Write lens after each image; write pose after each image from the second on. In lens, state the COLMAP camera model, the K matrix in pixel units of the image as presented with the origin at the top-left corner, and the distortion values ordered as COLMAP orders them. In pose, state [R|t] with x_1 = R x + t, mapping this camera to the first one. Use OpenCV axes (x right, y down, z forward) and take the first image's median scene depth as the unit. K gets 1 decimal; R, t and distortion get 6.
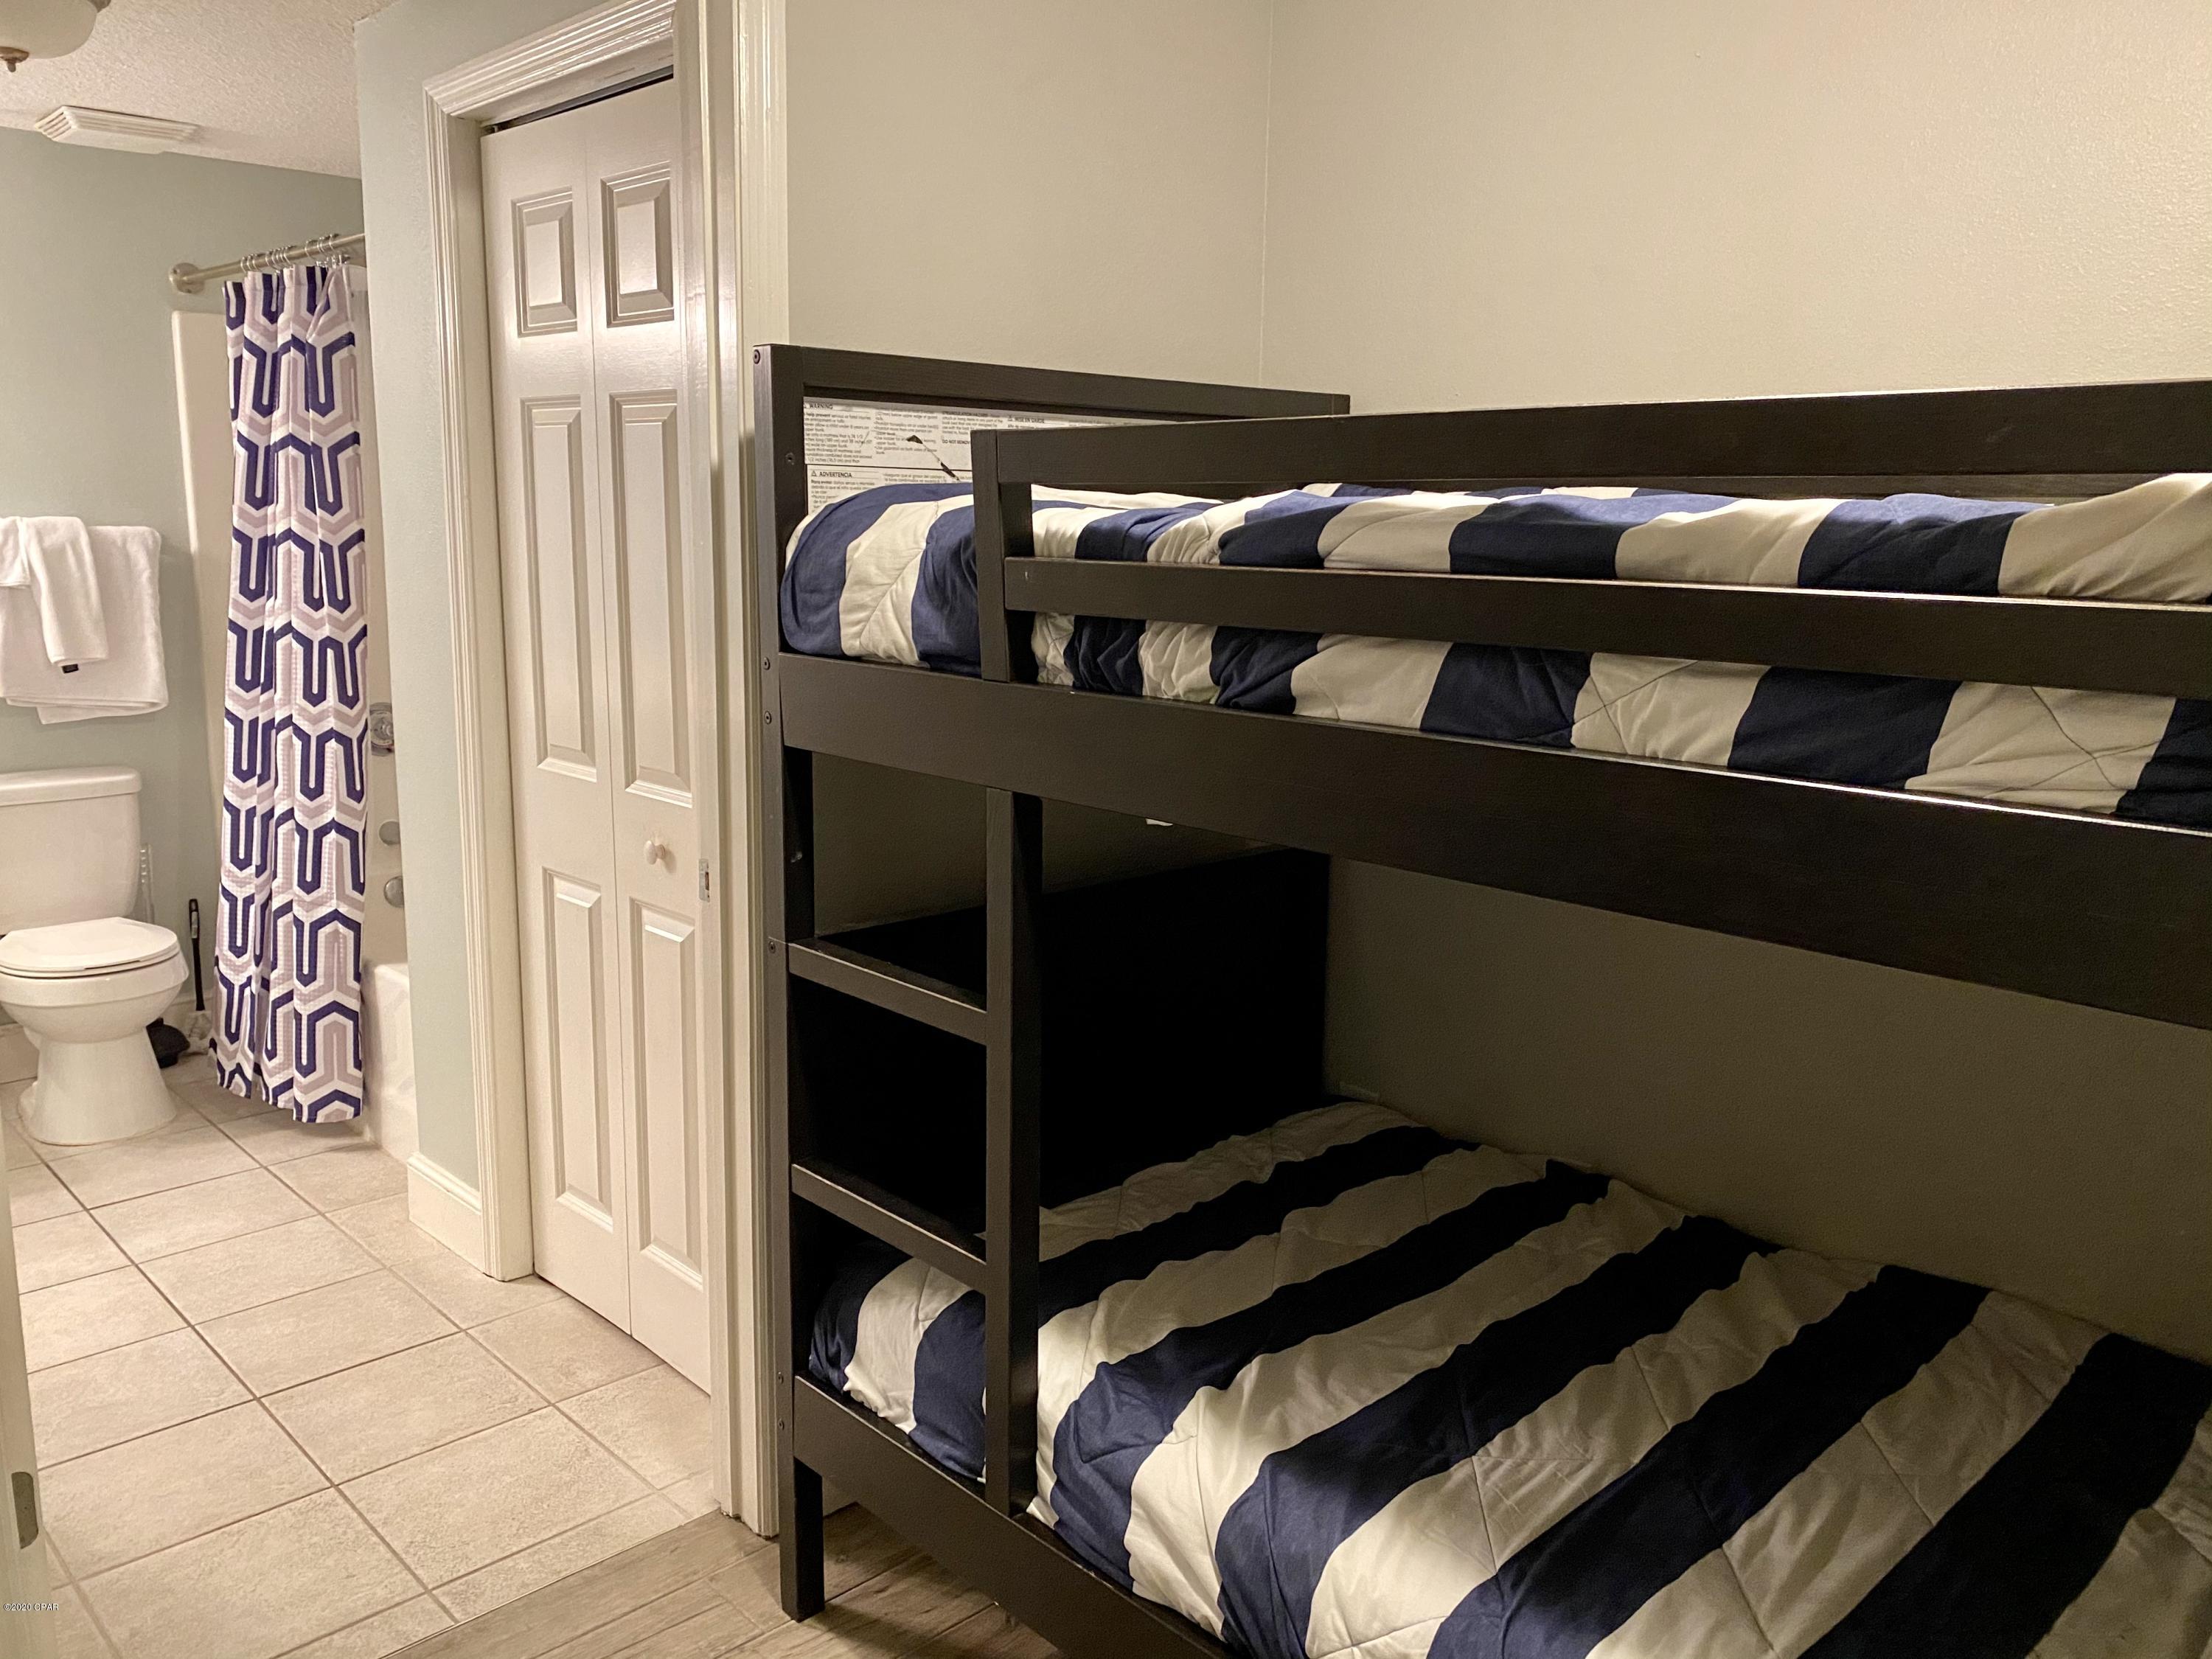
lens RADIAL K [[1708.1, 0, 1099.4], [0, 1708.1, 817.4], [0, 0, 1]] dist [0.091606, -0.141716]
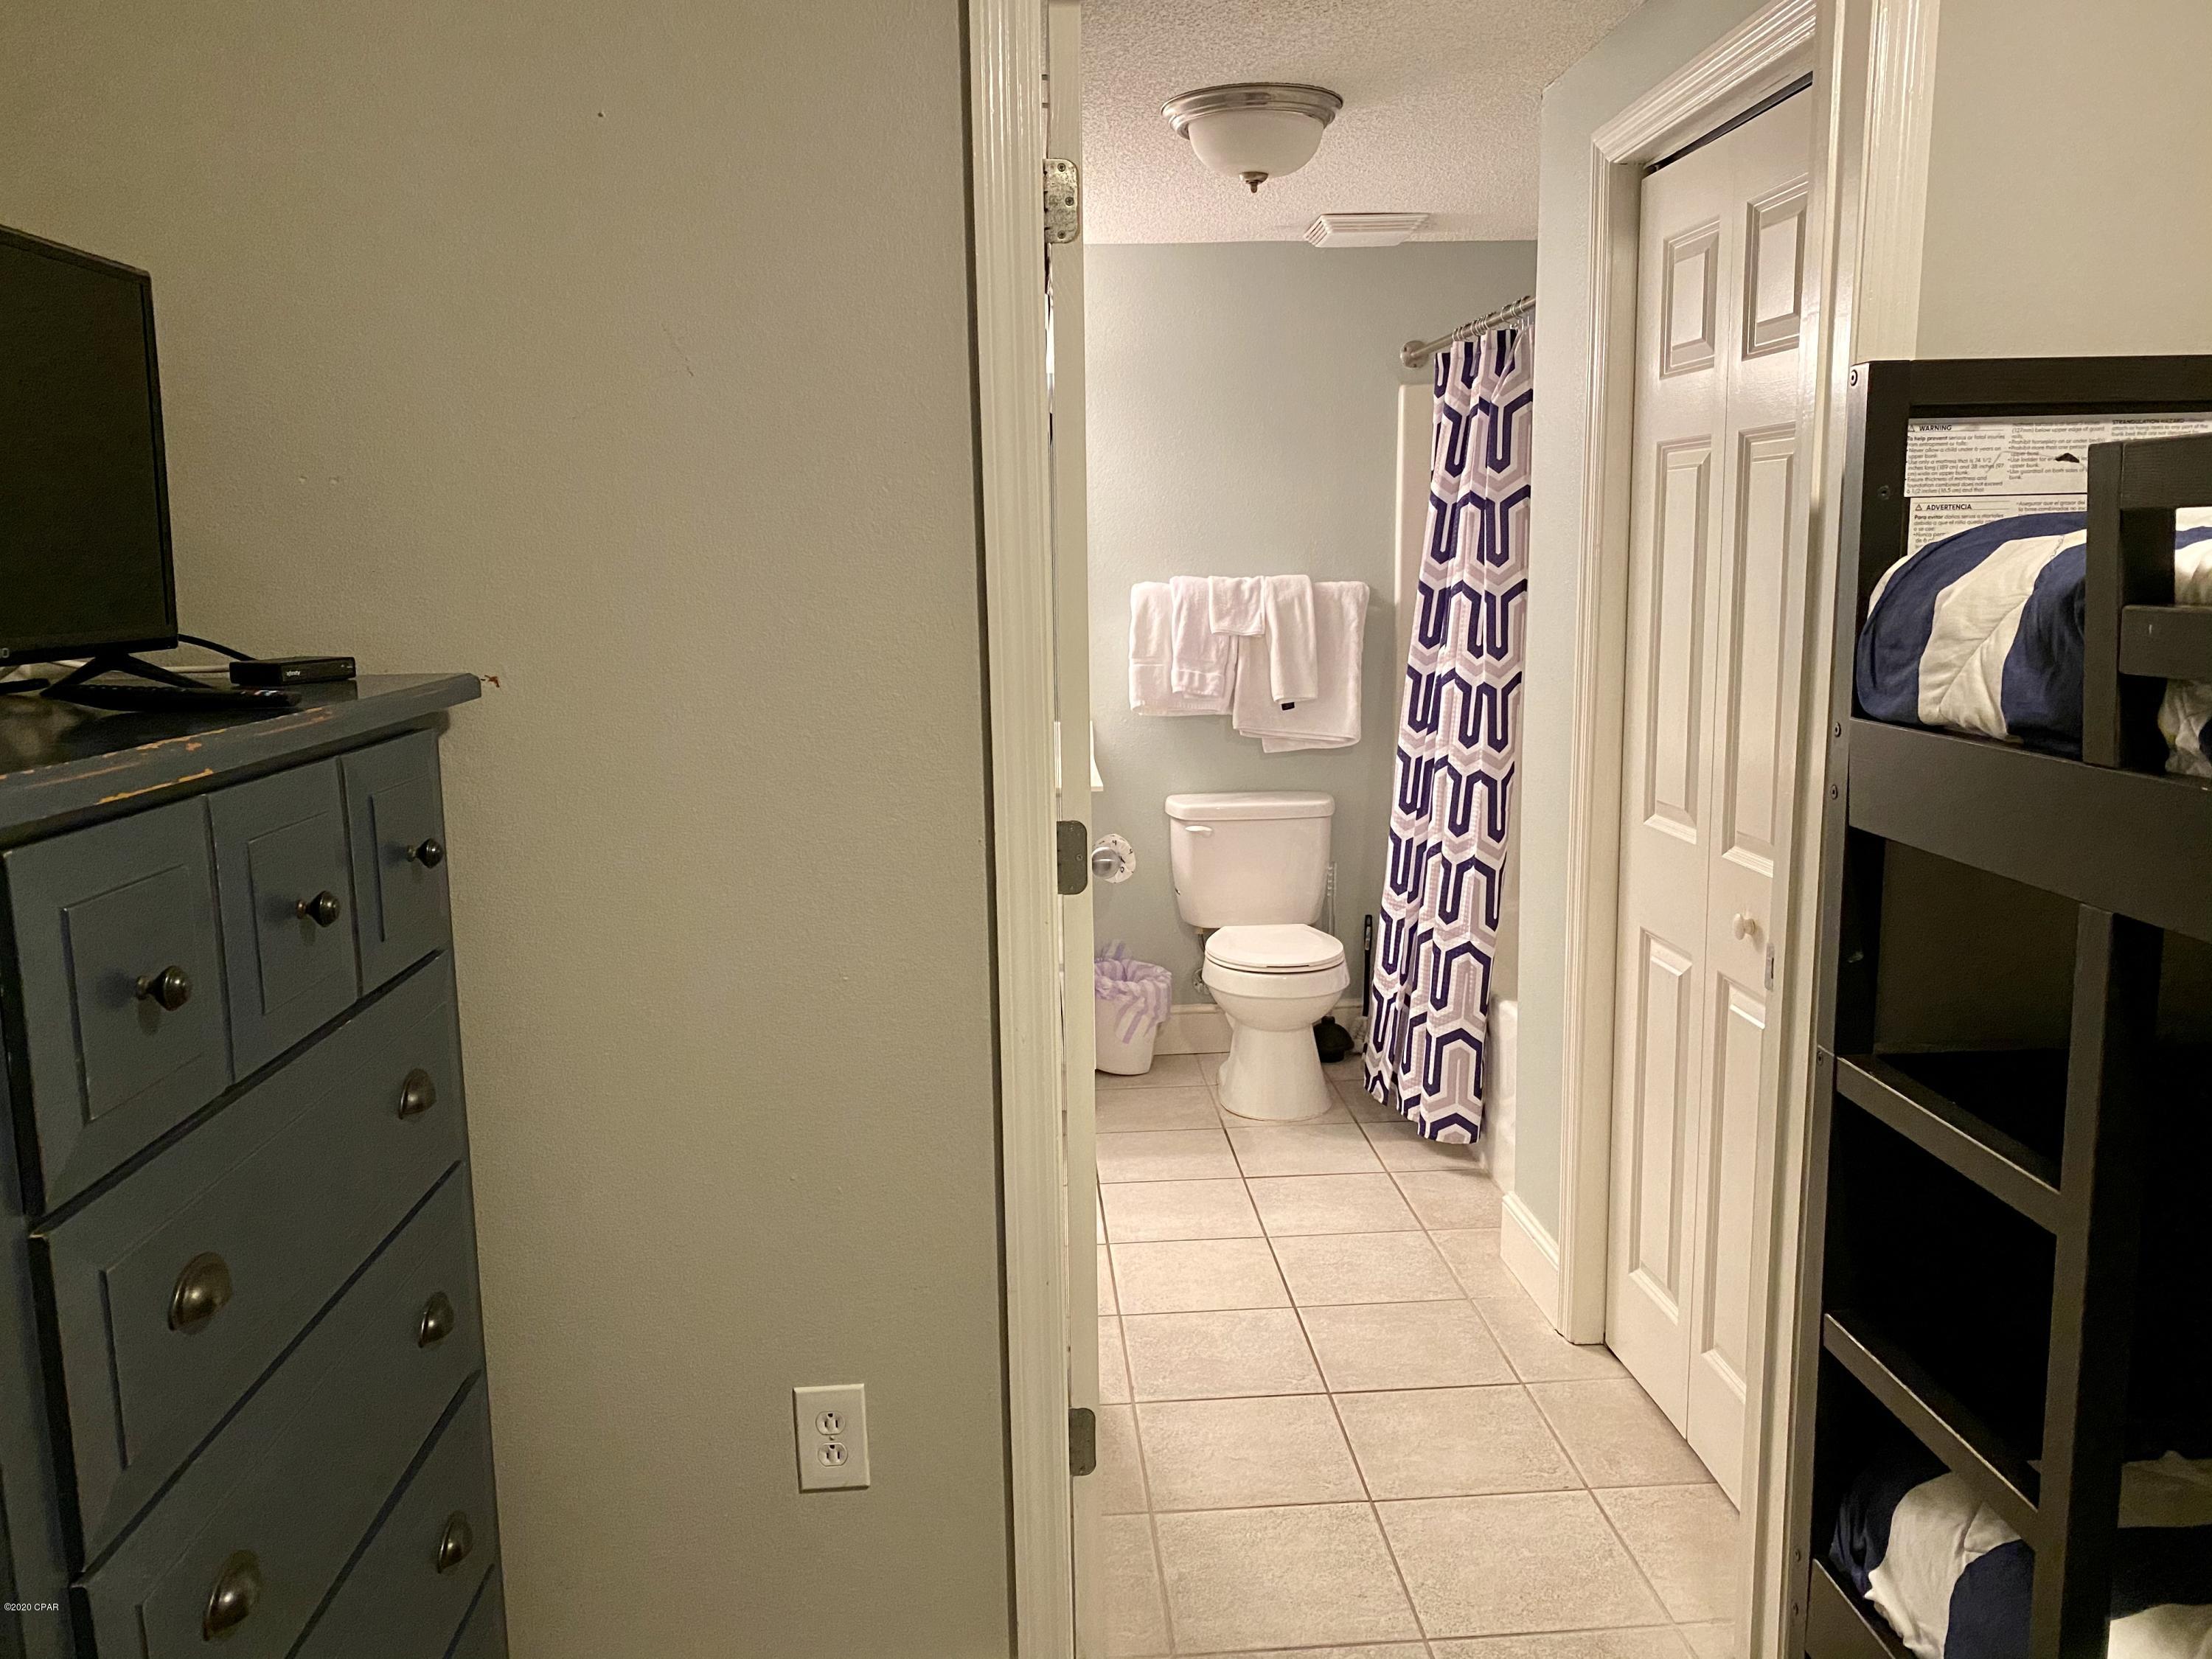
lens RADIAL K [[1703.2, 0, 1115.8], [0, 1703.2, 818.4], [0, 0, 1]] dist [0.071507, -0.084679]
pose [[0.771085, 0.074148, -0.632400, 0.074139], [-0.088382, 0.996046, 0.009020, -0.020286], [0.630568, 0.048938, 0.774589, 0.100972]]
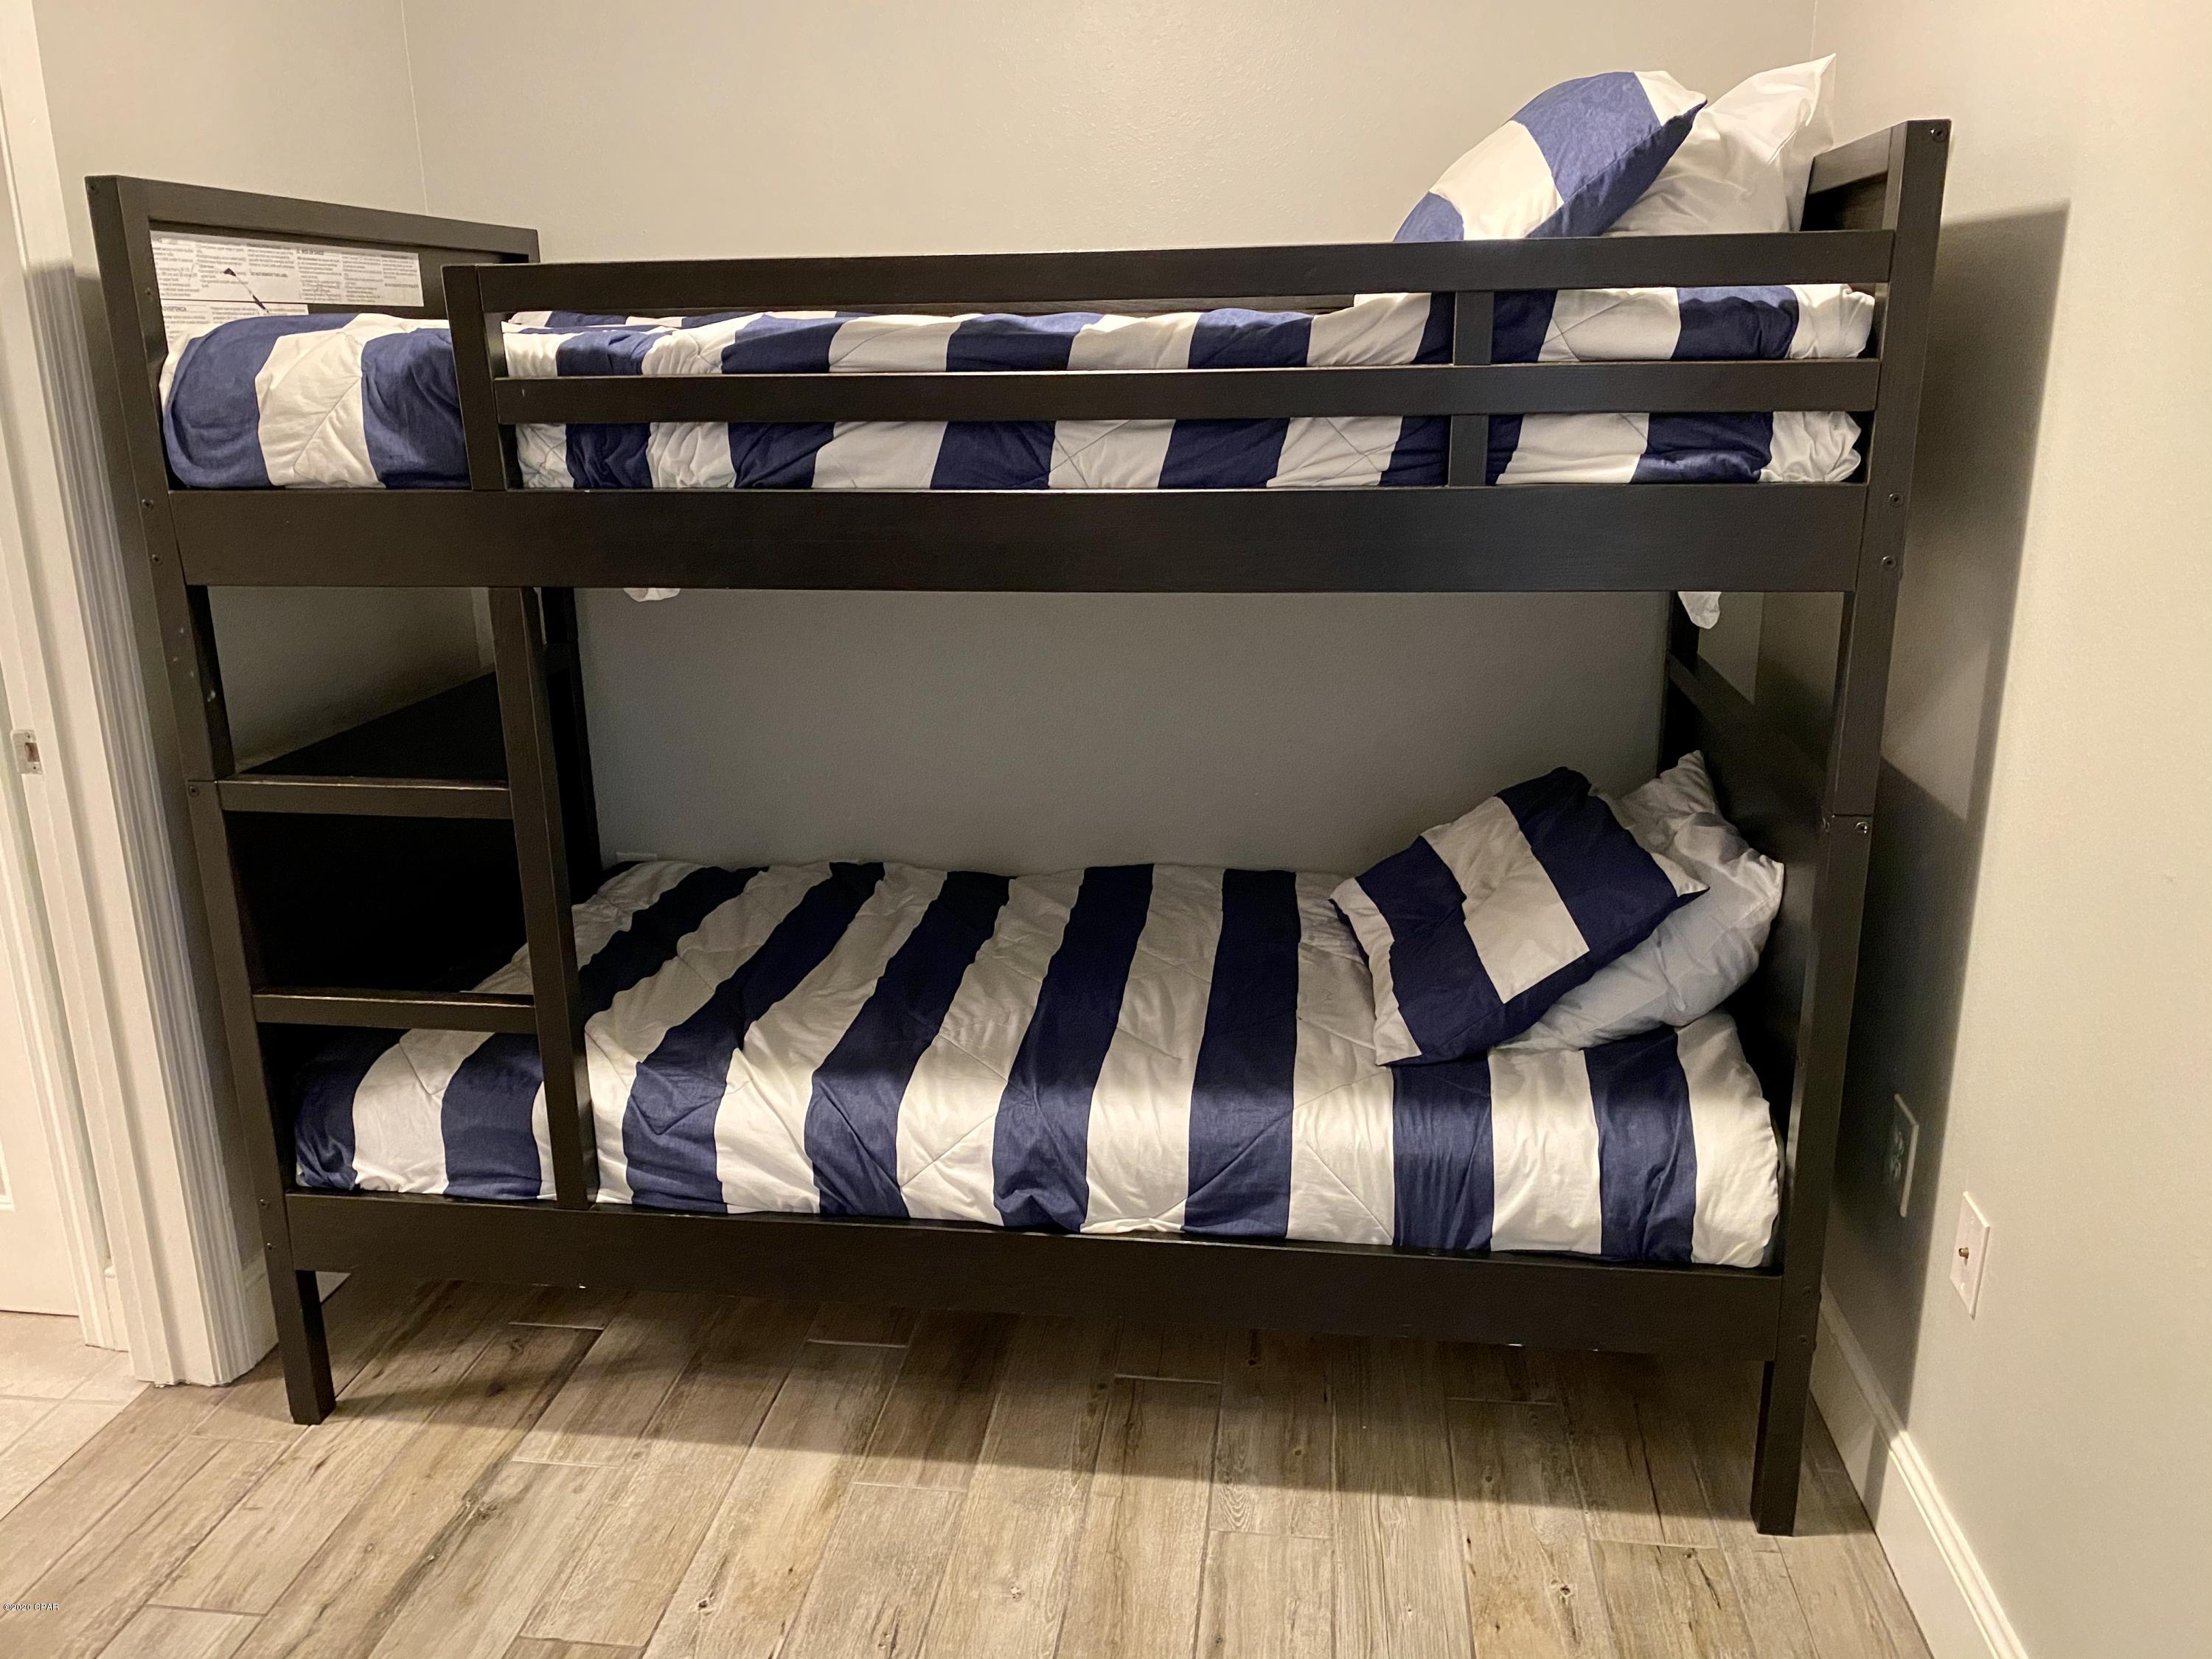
lens RADIAL K [[1708.1, 0, 1099.4], [0, 1708.1, 817.4], [0, 0, 1]] dist [0.091606, -0.141716]
pose [[0.778514, -0.194756, 0.596645, -0.385268], [0.138789, 0.980523, 0.138966, 0.023743], [-0.612089, -0.025379, 0.790382, -0.126940]]
